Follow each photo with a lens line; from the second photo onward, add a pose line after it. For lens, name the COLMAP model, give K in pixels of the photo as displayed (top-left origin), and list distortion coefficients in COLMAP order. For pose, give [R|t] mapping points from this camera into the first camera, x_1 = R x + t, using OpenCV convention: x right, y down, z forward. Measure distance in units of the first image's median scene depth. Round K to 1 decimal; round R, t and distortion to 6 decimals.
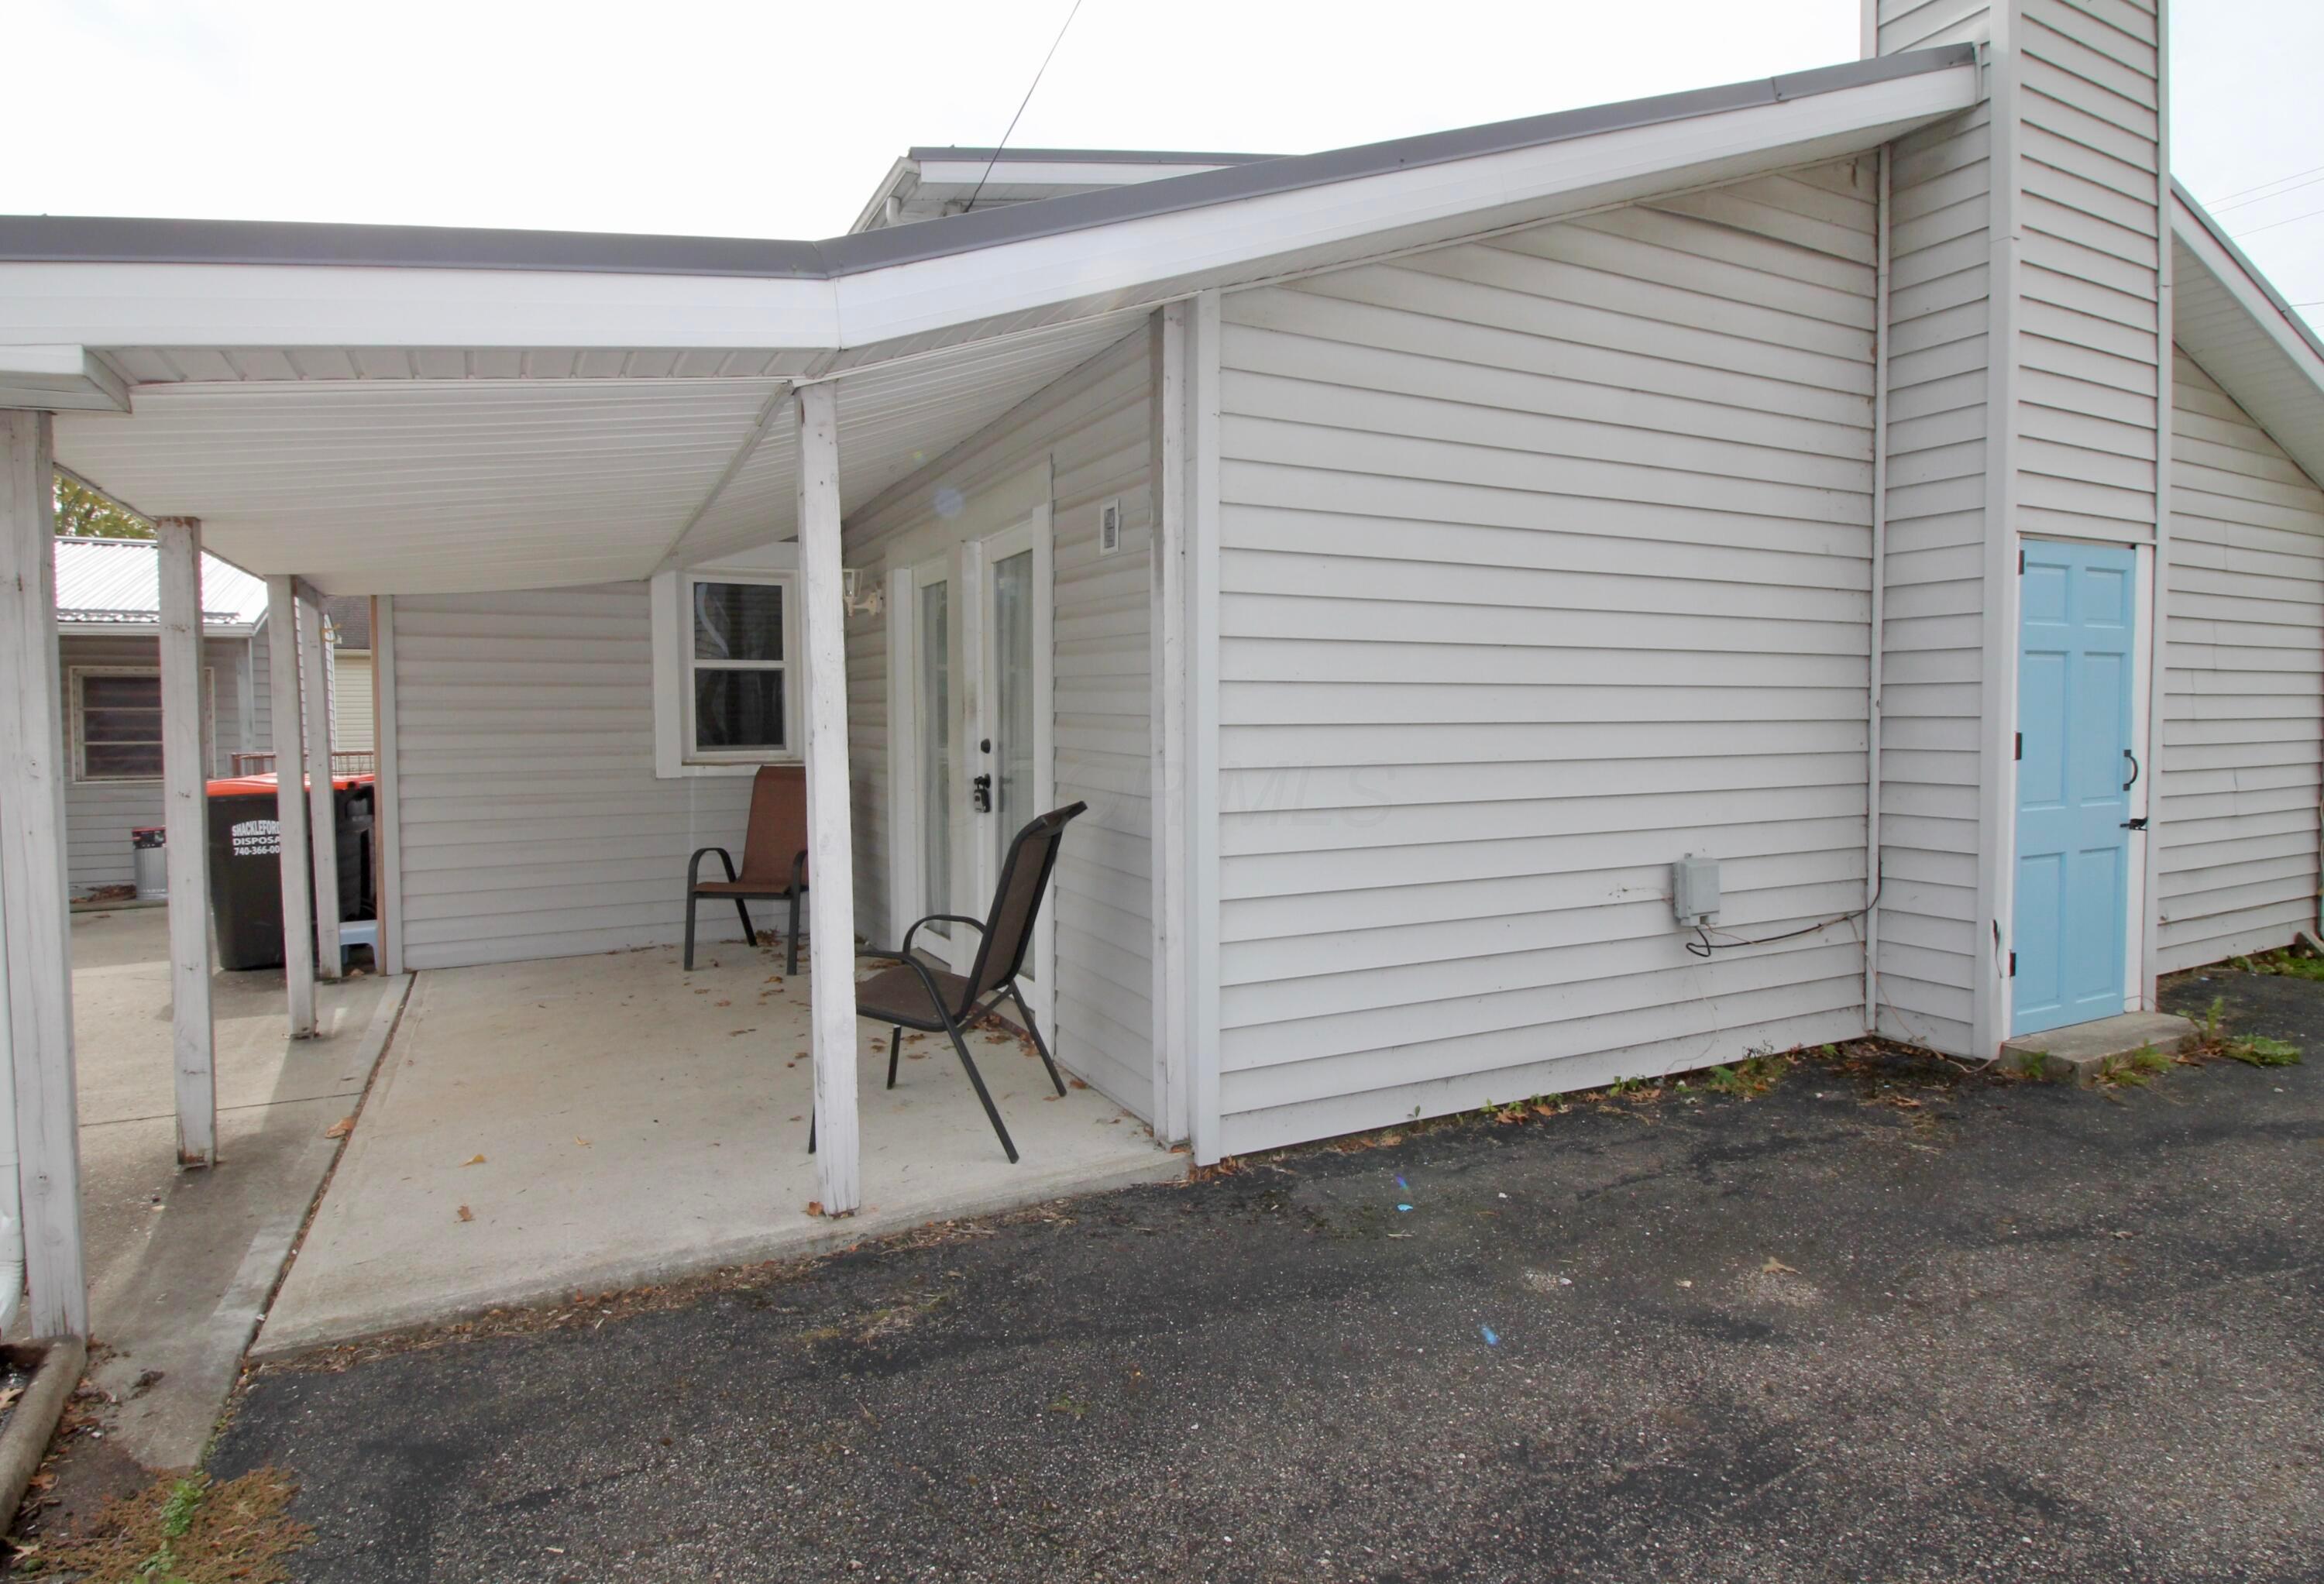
lens RADIAL K [[1216.5, 0, 1165.9], [0, 1216.5, 776.3], [0, 0, 1]] dist [-0.006464, -0.000996]
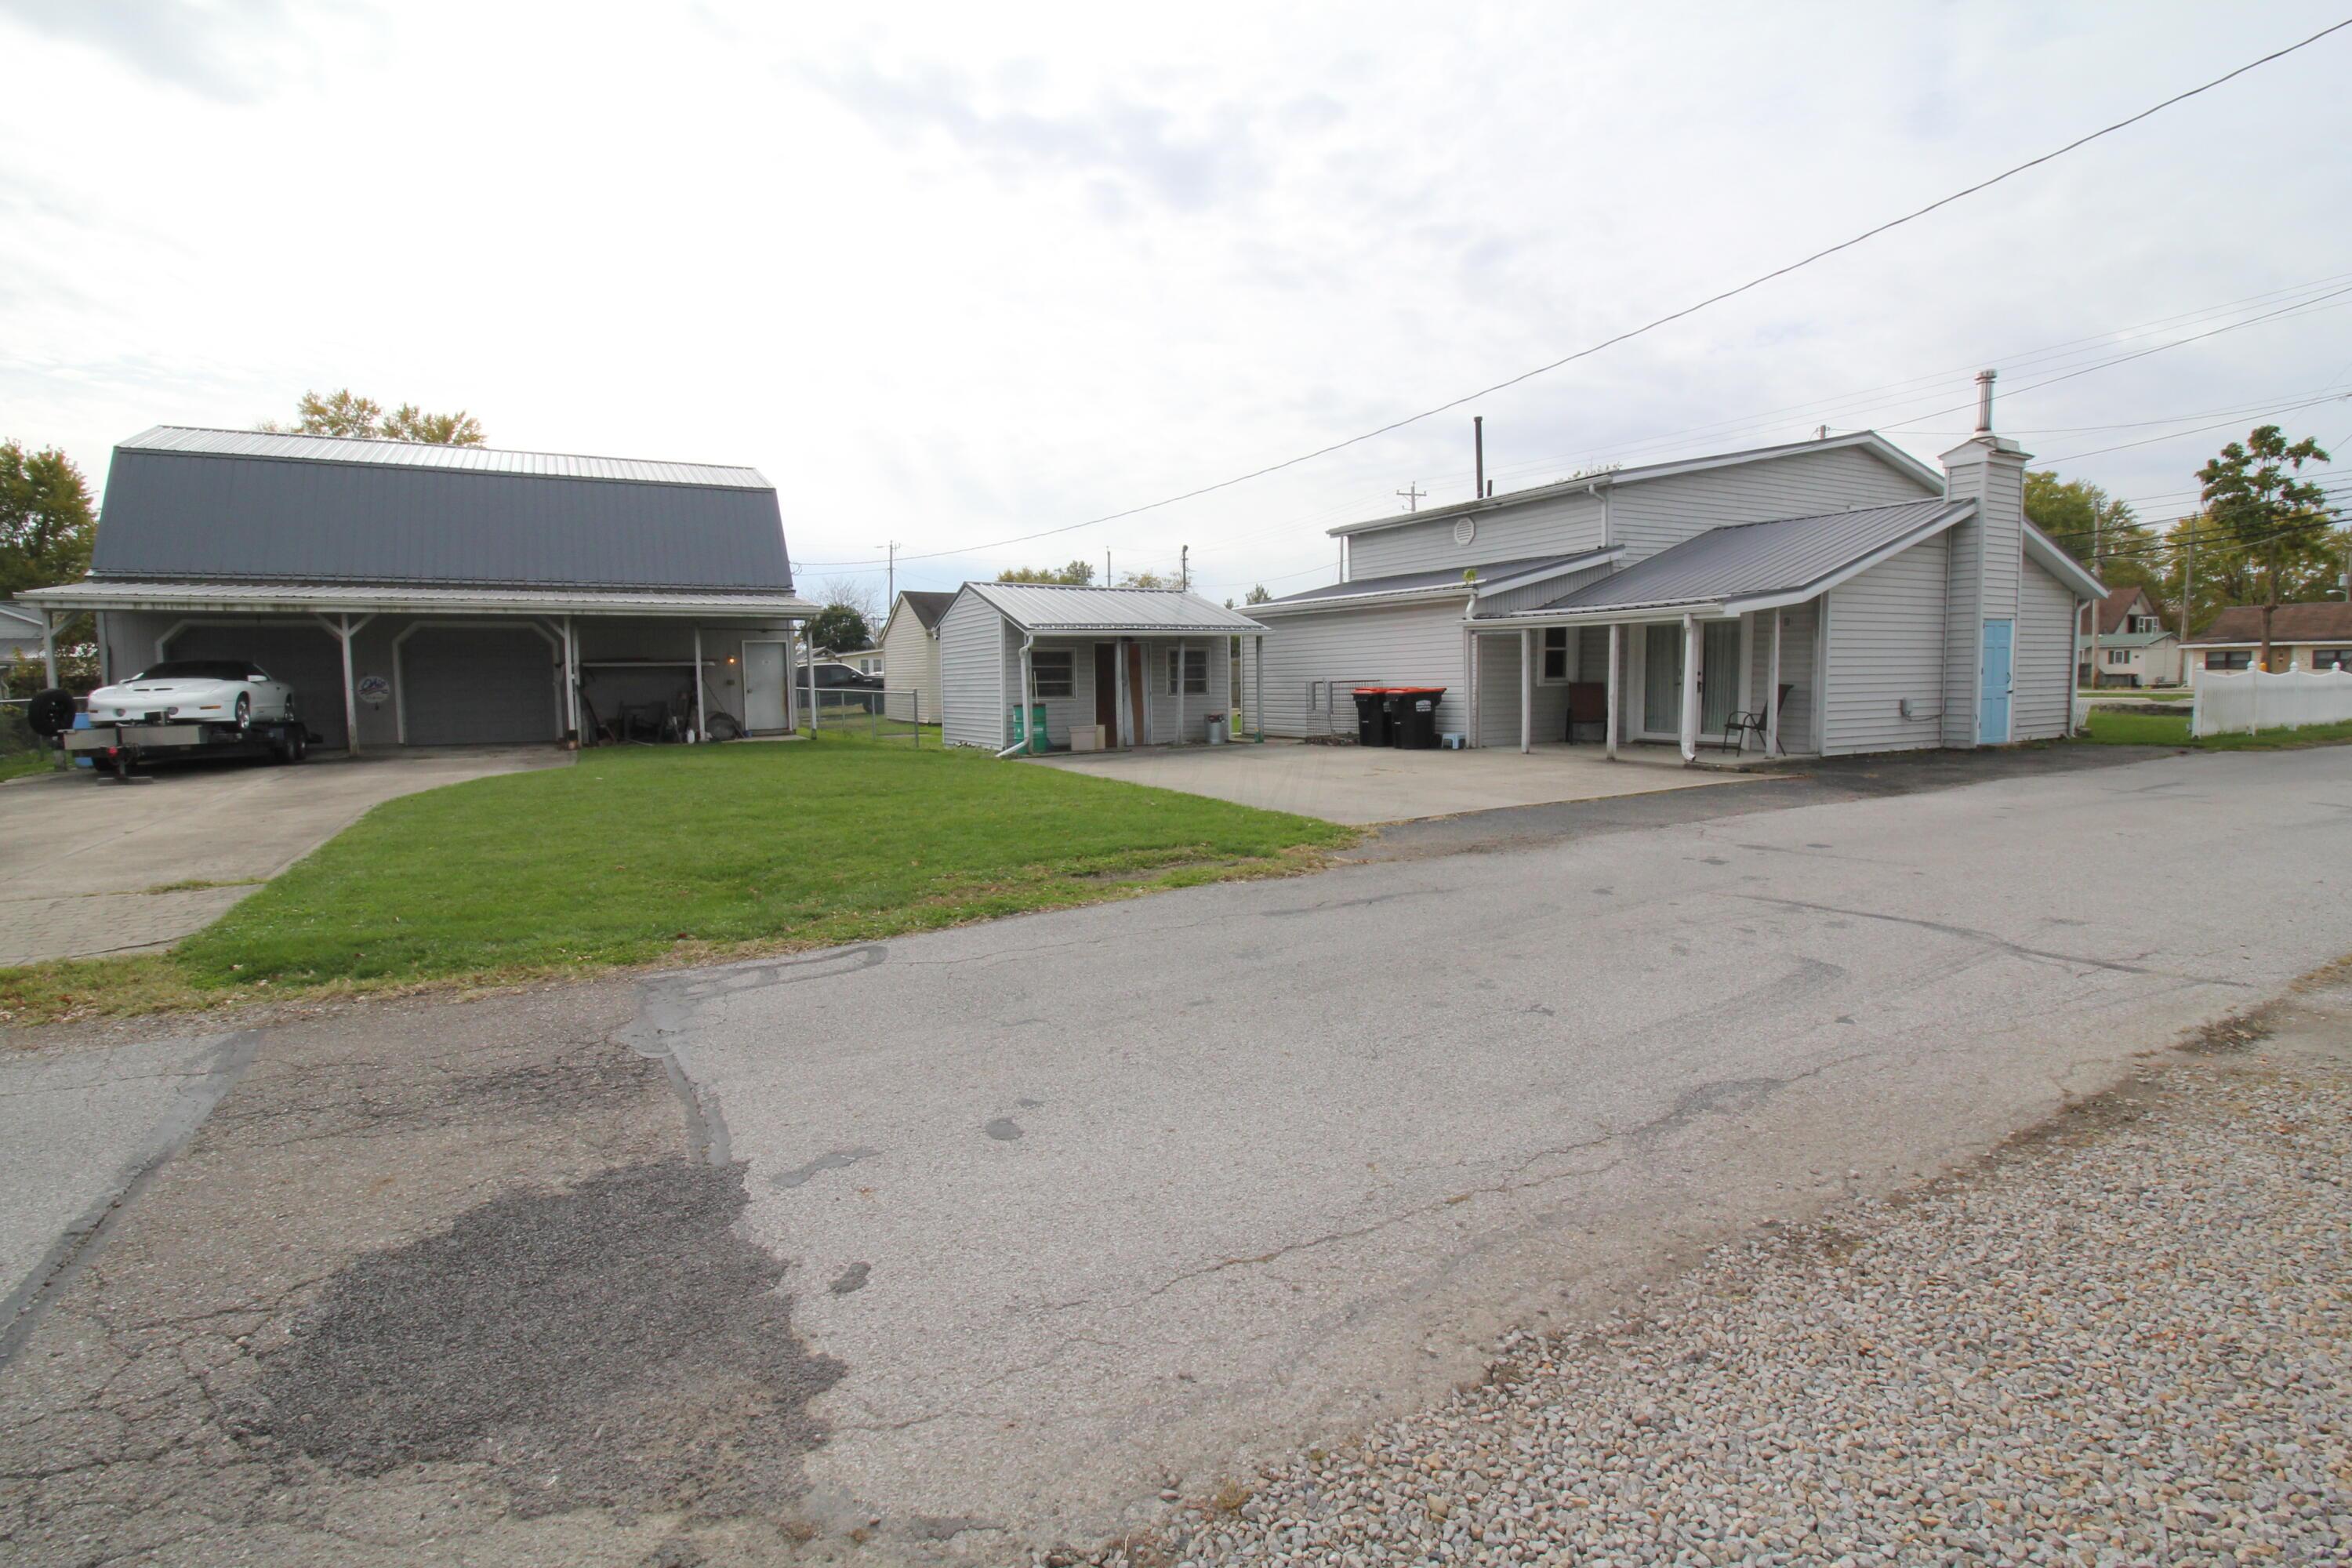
lens RADIAL K [[1106.8, 0, 1175.7], [0, 1106.8, 773.6], [0, 0, 1]] dist [-0.012985, -0.004219]
pose [[0.999554, -0.007135, 0.028998, -2.035755], [0.005999, 0.999217, 0.039109, 0.152224], [-0.029254, -0.038918, 0.998814, -2.517928]]
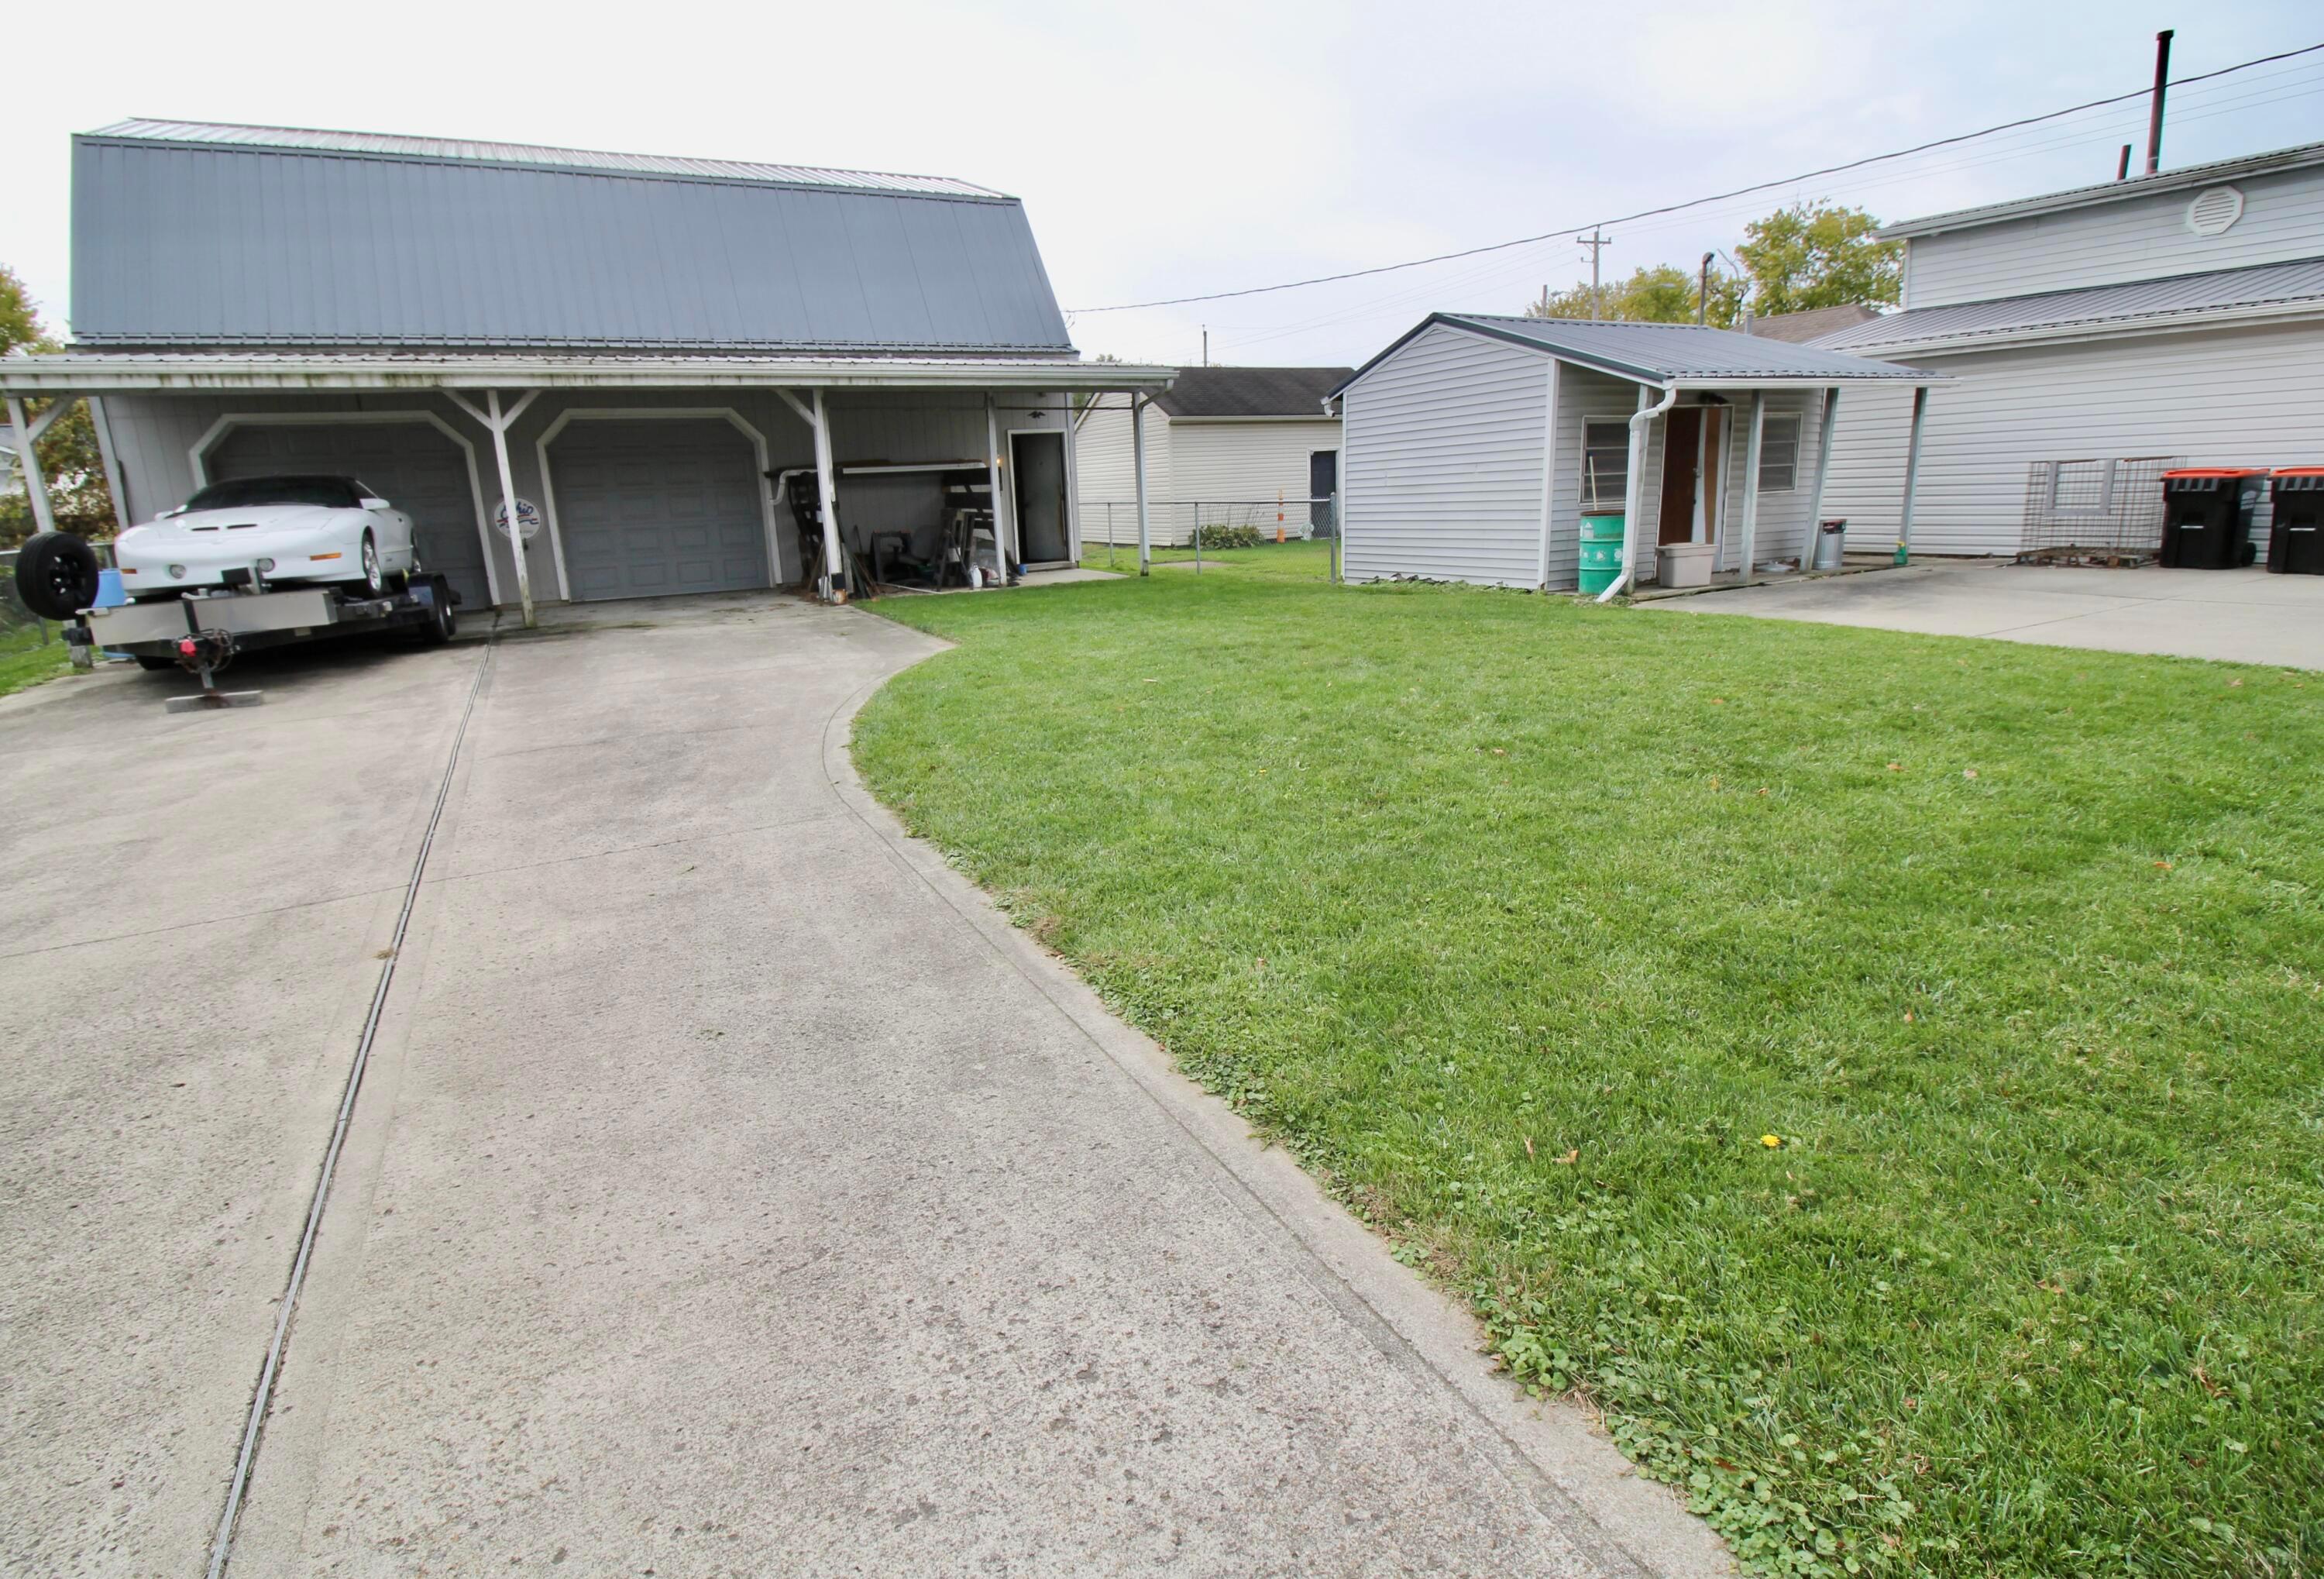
lens RADIAL K [[1111.2, 0, 1118.1], [0, 1111.2, 792.2], [0, 0, 1]] dist [-0.003838, -0.009492]
pose [[0.999395, -0.032023, -0.013605, -3.628235], [0.034213, 0.975574, 0.216991, 0.087124], [0.006324, -0.217325, 0.976079, -0.913646]]
